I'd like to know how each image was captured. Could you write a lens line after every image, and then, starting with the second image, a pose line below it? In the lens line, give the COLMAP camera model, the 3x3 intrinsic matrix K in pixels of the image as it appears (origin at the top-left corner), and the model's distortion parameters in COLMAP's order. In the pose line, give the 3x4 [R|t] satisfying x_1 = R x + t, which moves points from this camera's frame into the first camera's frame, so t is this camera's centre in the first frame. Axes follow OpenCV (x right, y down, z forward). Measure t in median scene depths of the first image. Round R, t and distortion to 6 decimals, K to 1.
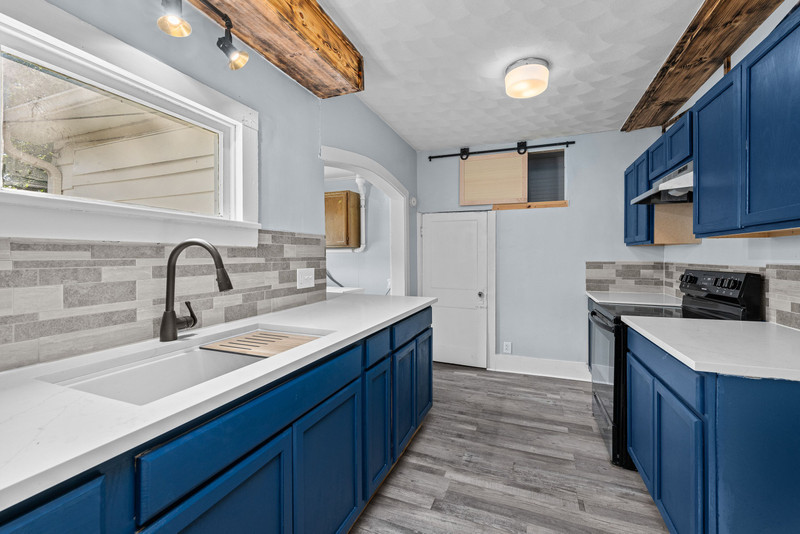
lens RADIAL K [[318.1, 0, 369.3], [0, 318.1, 255.4], [0, 0, 1]] dist [-0.000806, 0.000927]
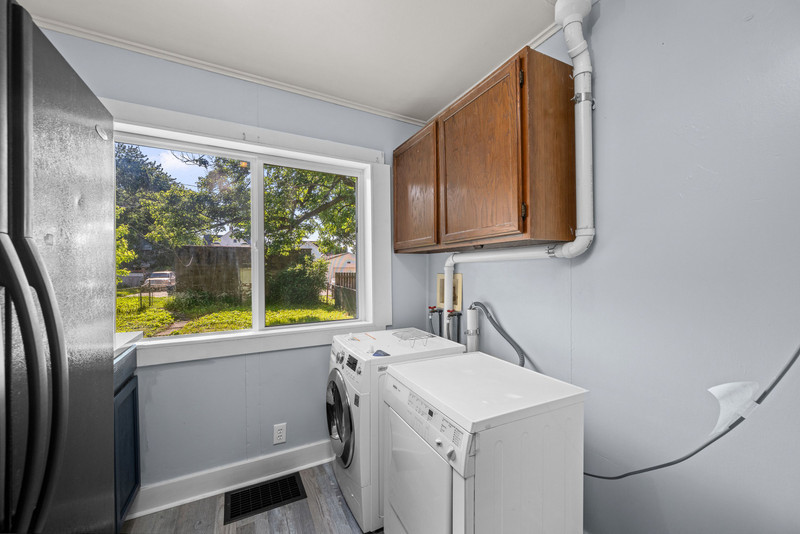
lens RADIAL K [[318.1, 0, 406.9], [0, 318.1, 271.3], [0, 0, 1]] dist [-0.000806, 0.000927]
pose [[0.830538, -0.003279, -0.556953, 0.018707], [0.010949, 0.999886, 0.010440, 0.001403], [0.556855, -0.014769, 0.830478, 1.672805]]
